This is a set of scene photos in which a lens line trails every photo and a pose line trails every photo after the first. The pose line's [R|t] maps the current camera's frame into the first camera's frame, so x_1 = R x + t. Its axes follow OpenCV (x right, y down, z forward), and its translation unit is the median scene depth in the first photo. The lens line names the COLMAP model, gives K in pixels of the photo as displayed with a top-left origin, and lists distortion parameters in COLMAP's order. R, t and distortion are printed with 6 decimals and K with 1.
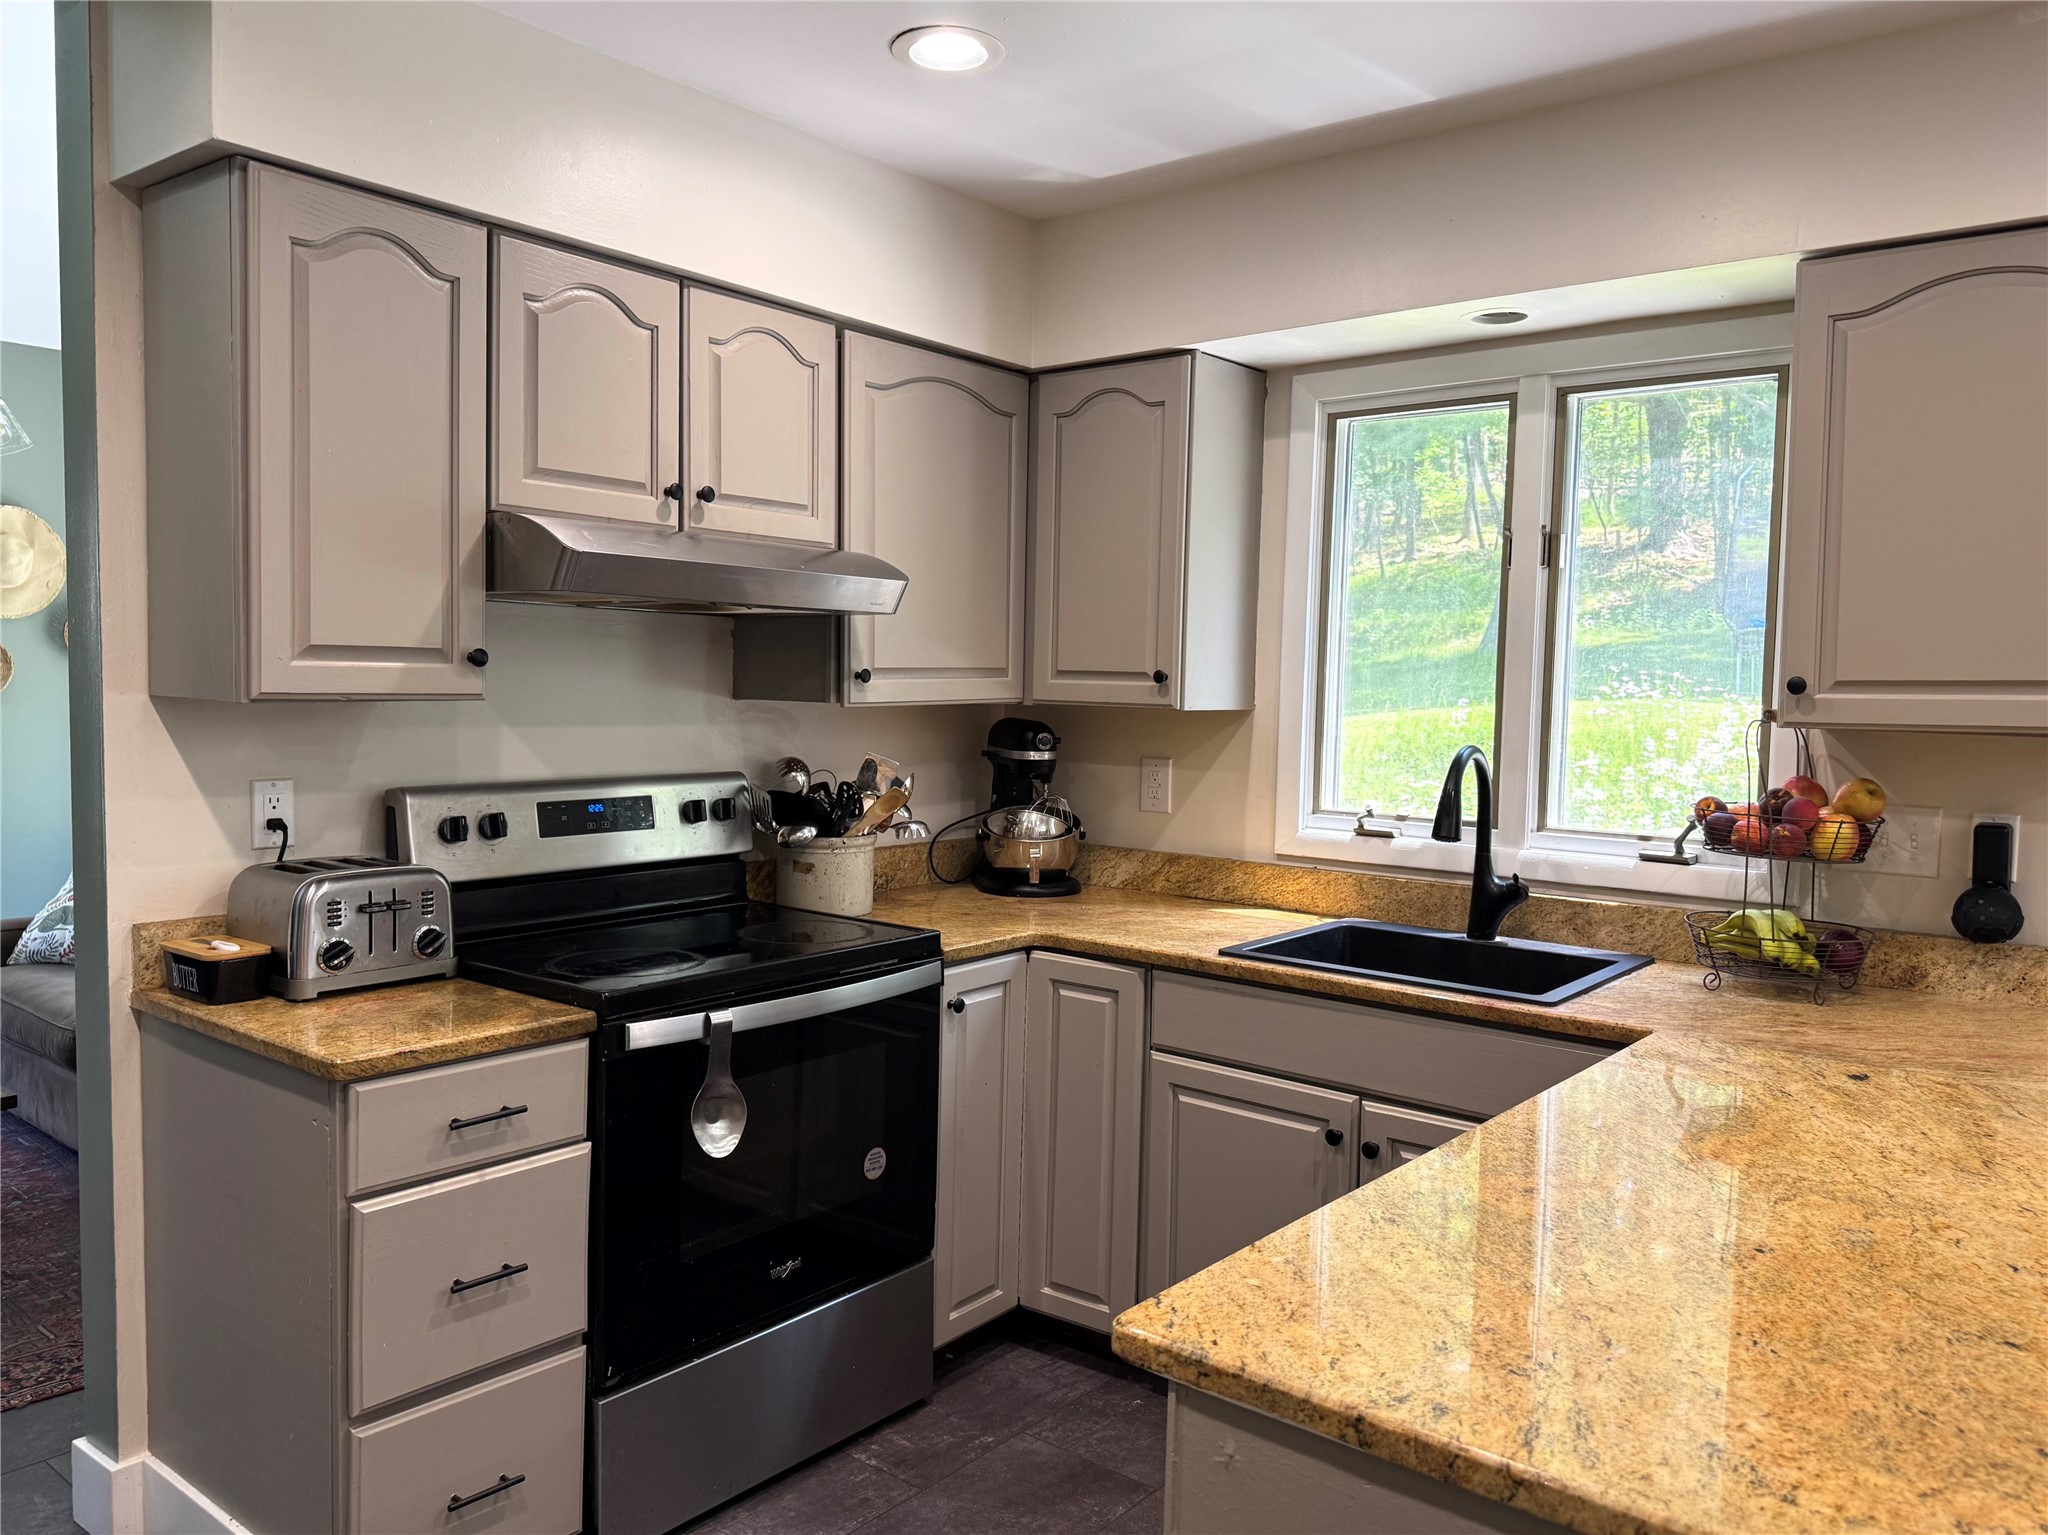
lens RADIAL K [[1501.2, 0, 1074.8], [0, 1501.2, 775.4], [0, 0, 1]] dist [0.077716, -0.105334]
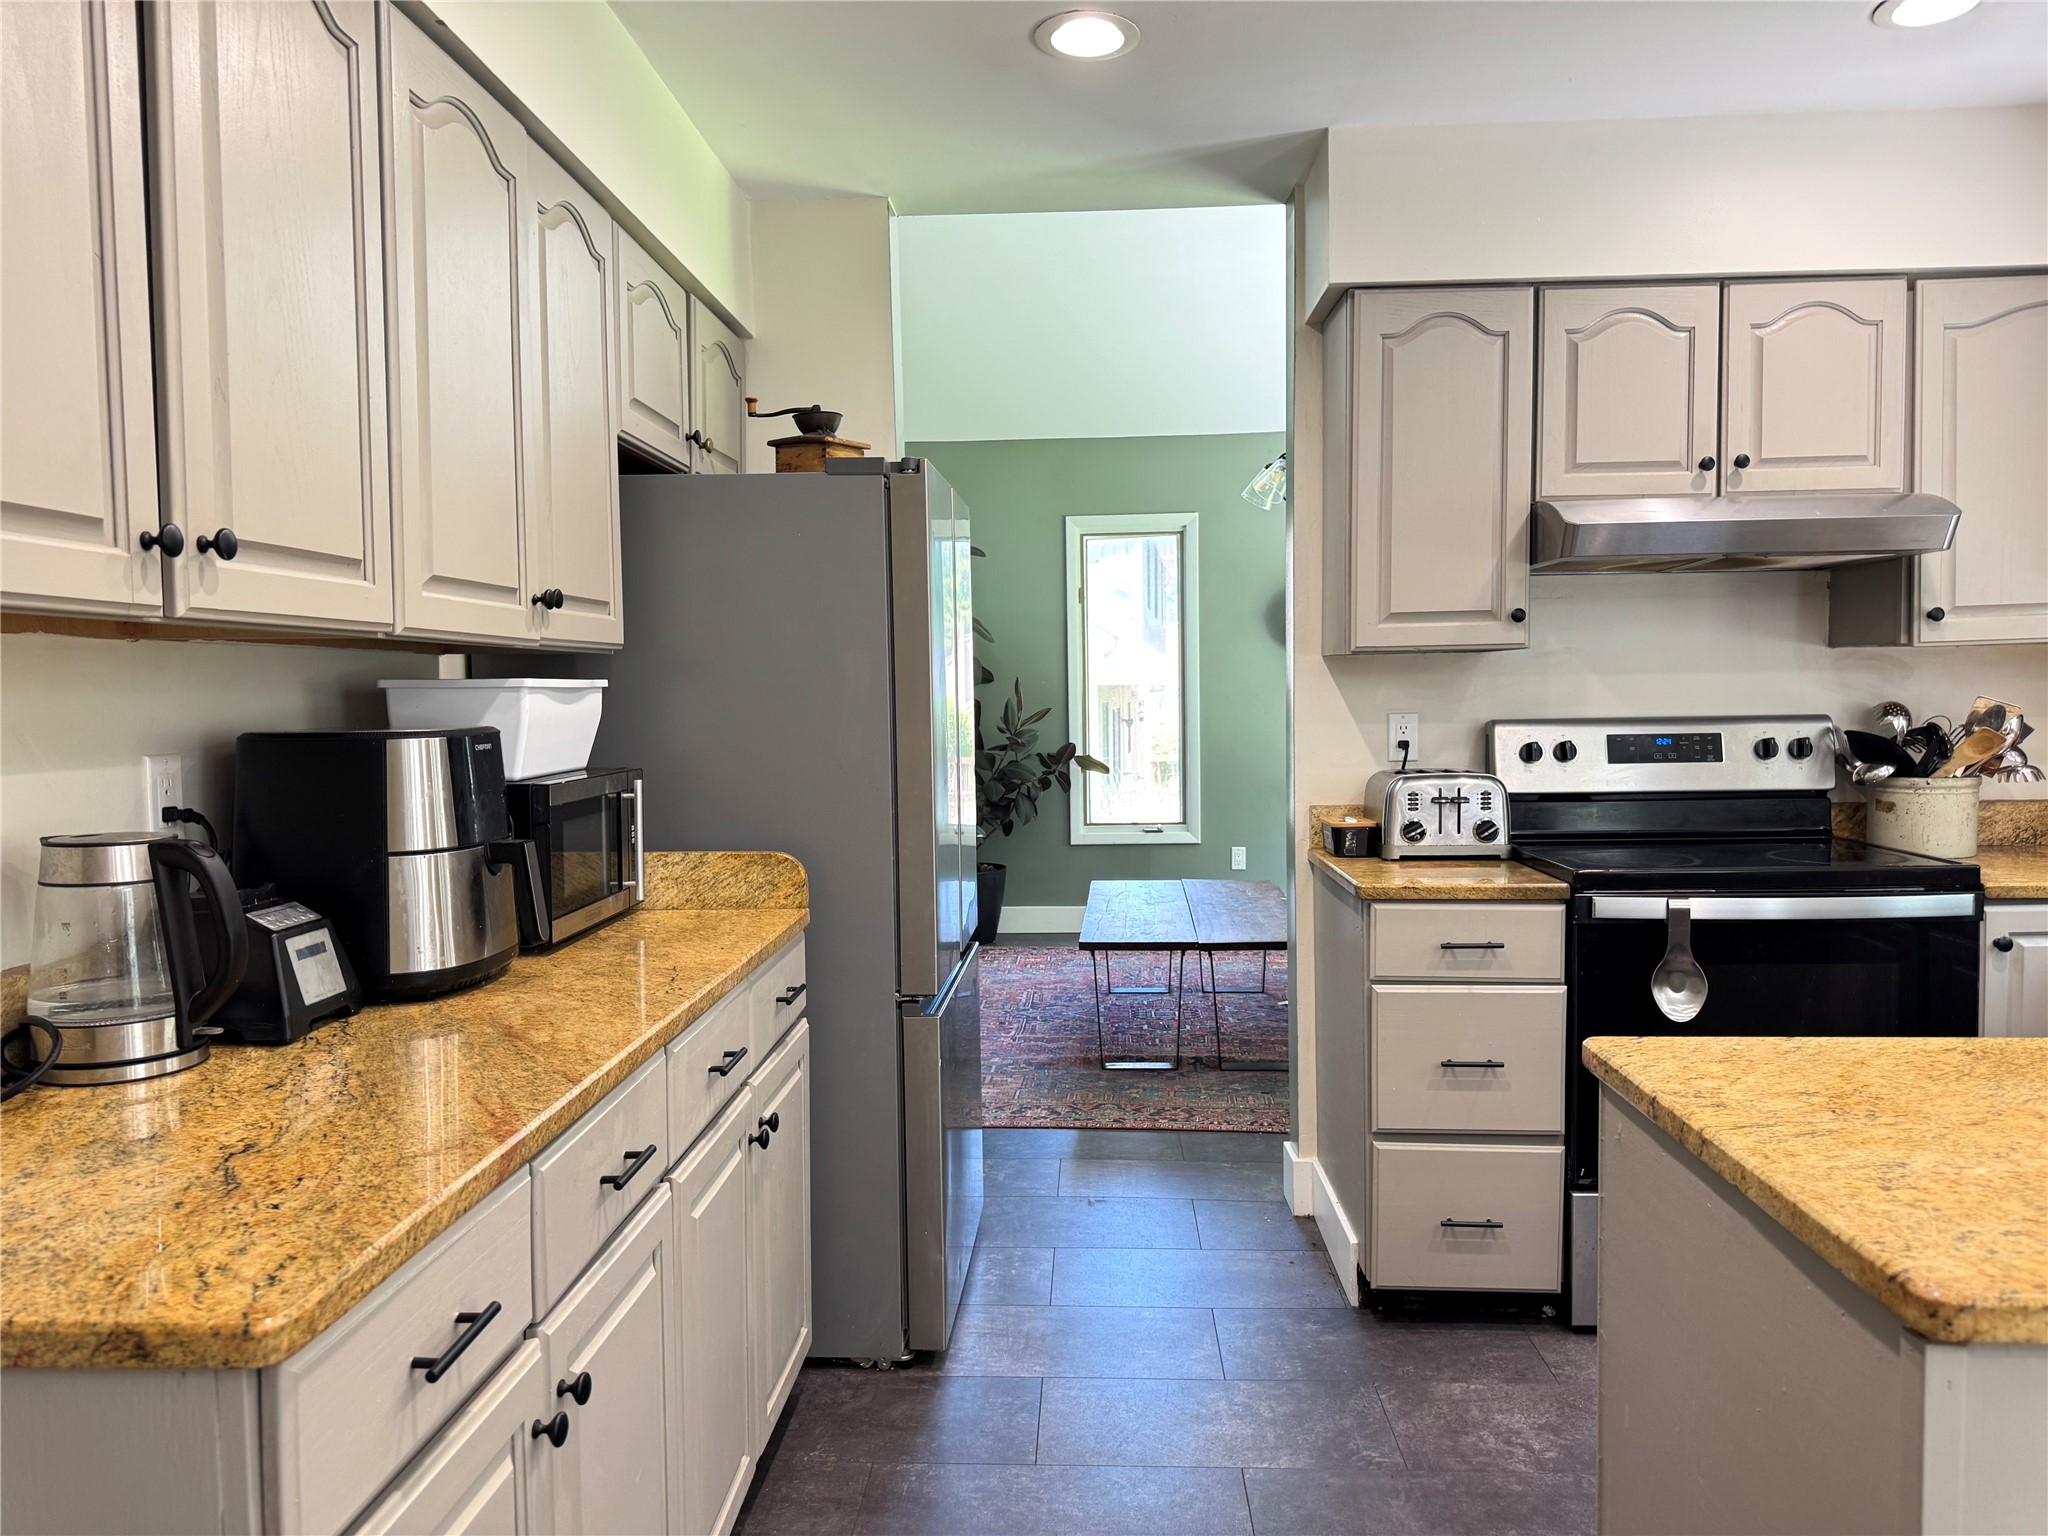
lens RADIAL K [[1437.5, 0, 1024.0], [0, 1437.5, 768.0], [0, 0, 1]] dist [0.081696, -0.144782]
pose [[0.577045, 0.012599, -0.816615, 0.376513], [-0.023125, 0.999732, -0.000916, 0.063867], [0.816385, 0.019413, 0.577182, -0.073614]]
